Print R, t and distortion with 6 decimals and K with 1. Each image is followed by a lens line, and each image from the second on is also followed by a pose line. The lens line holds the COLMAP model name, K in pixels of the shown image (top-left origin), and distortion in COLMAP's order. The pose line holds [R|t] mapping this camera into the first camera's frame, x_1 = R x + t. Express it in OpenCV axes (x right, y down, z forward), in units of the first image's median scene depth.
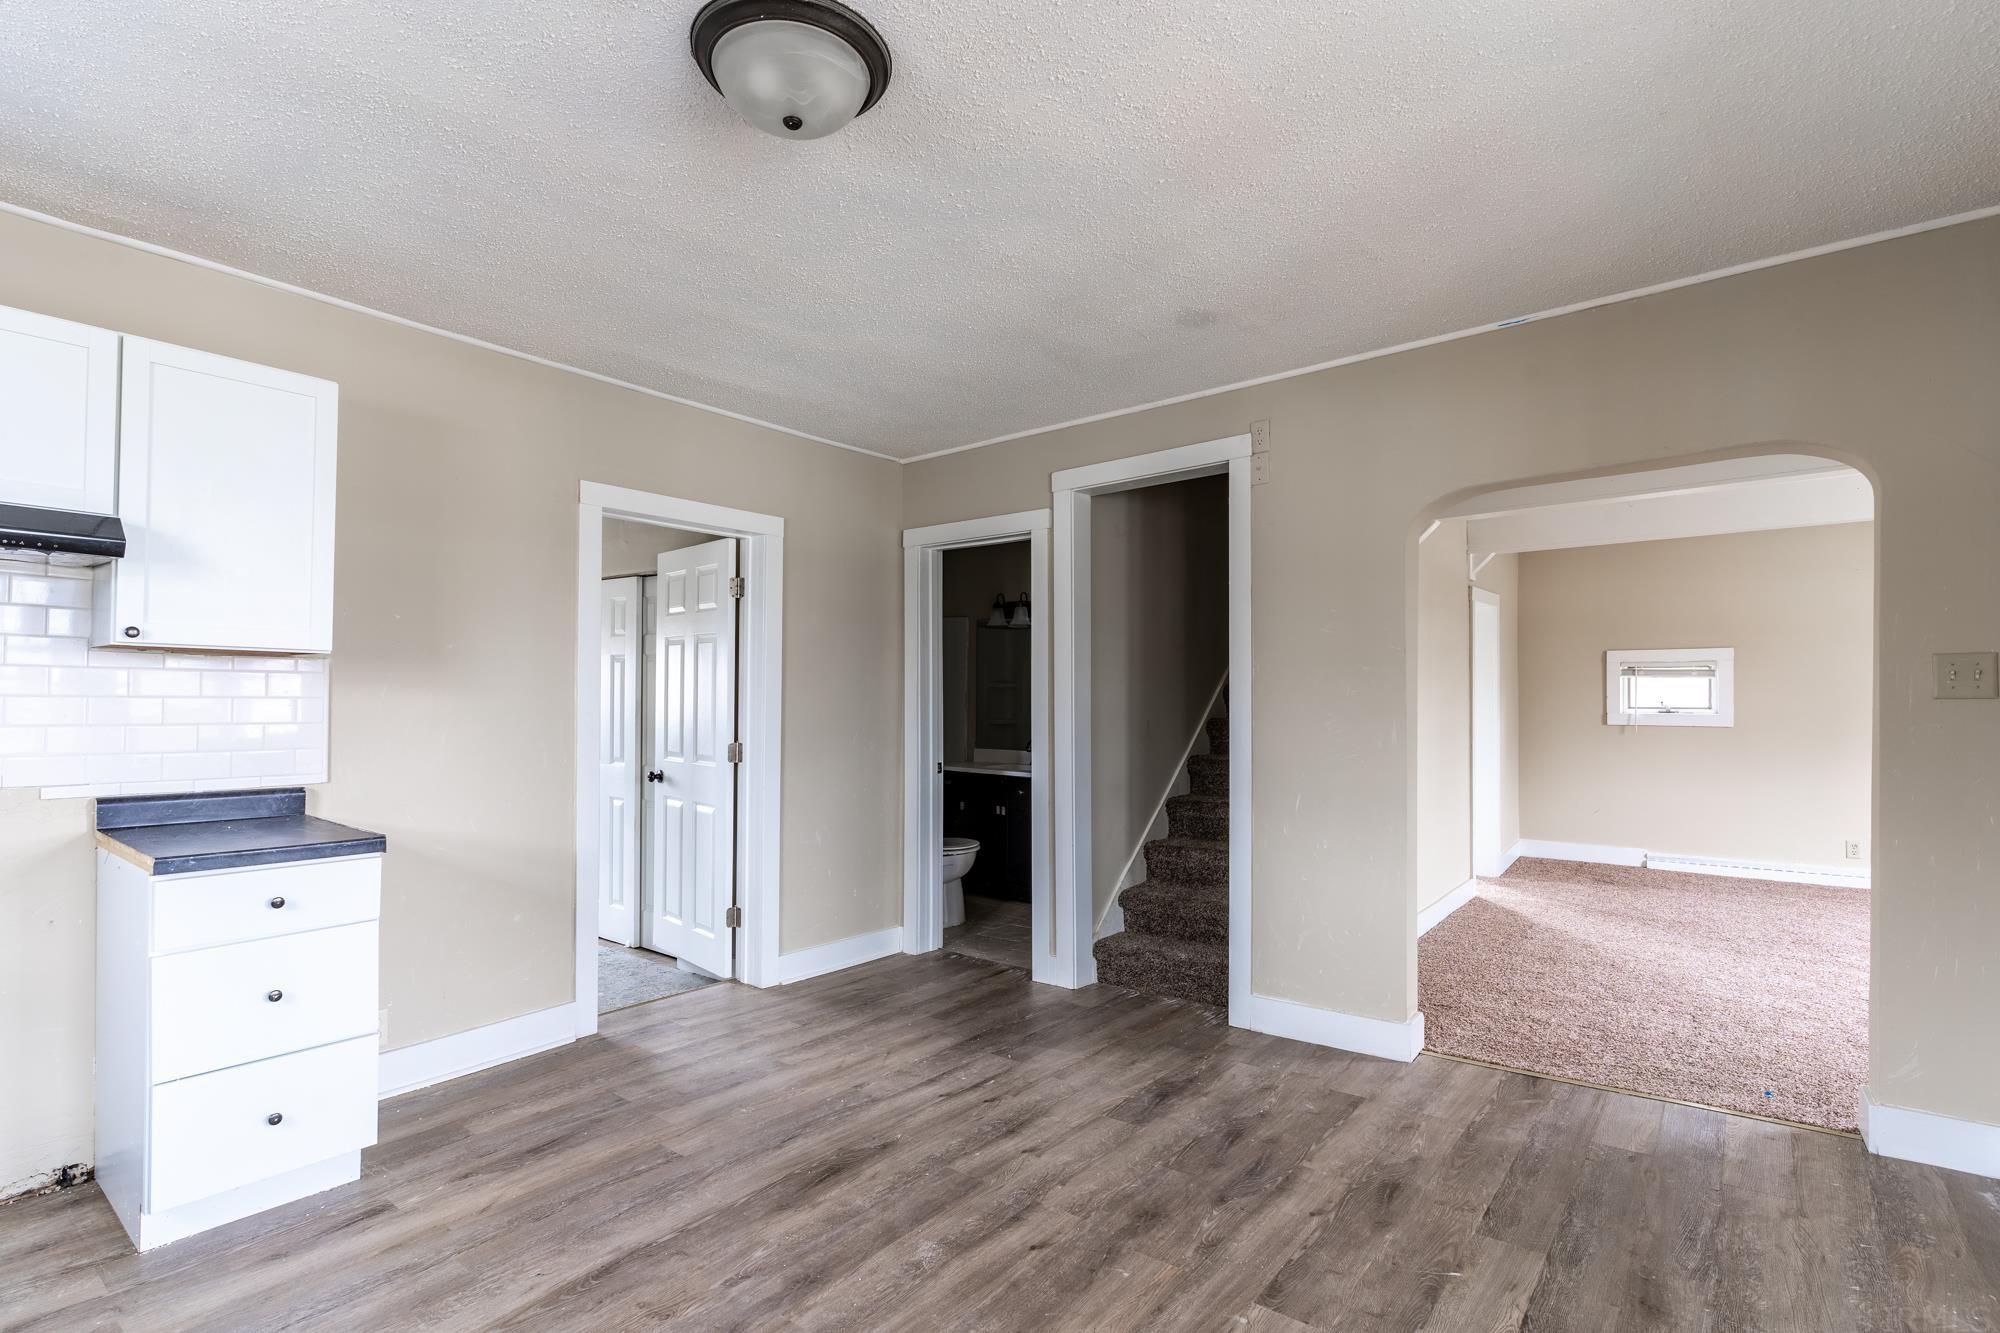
lens RADIAL K [[965.8, 0, 1043.4], [0, 965.8, 671.2], [0, 0, 1]] dist [0.003893, -0.001652]
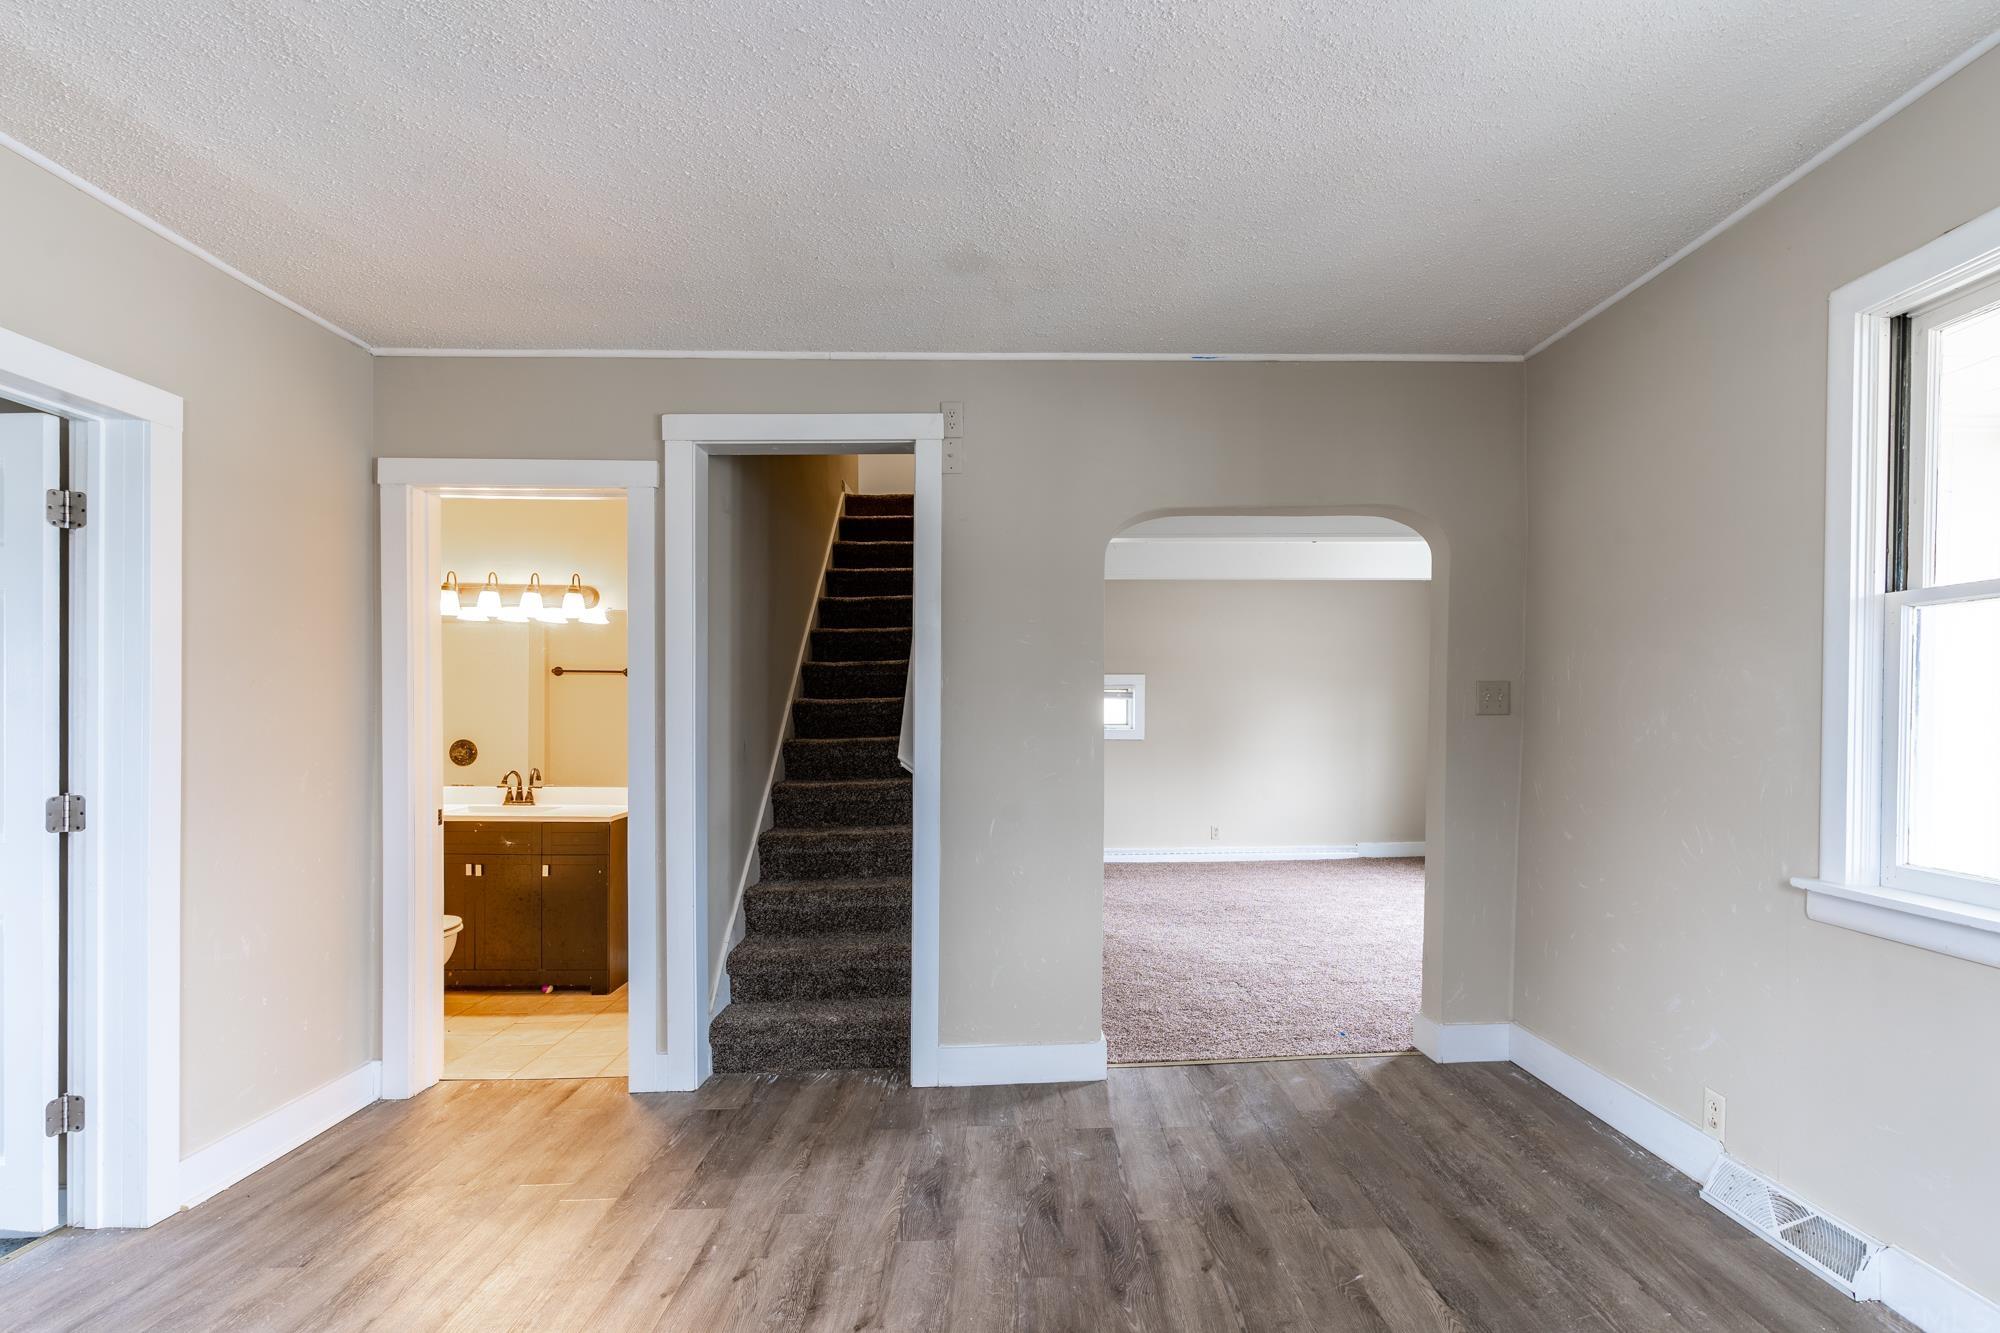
lens RADIAL K [[965.8, 0, 1070.1], [0, 965.8, 712.4], [0, 0, 1]] dist [0.003893, -0.001652]
pose [[0.764294, 0.002847, 0.644862, -0.248601], [-0.017143, 0.999727, 0.015905, 0.009601], [-0.644640, -0.023211, 0.764134, 0.231009]]
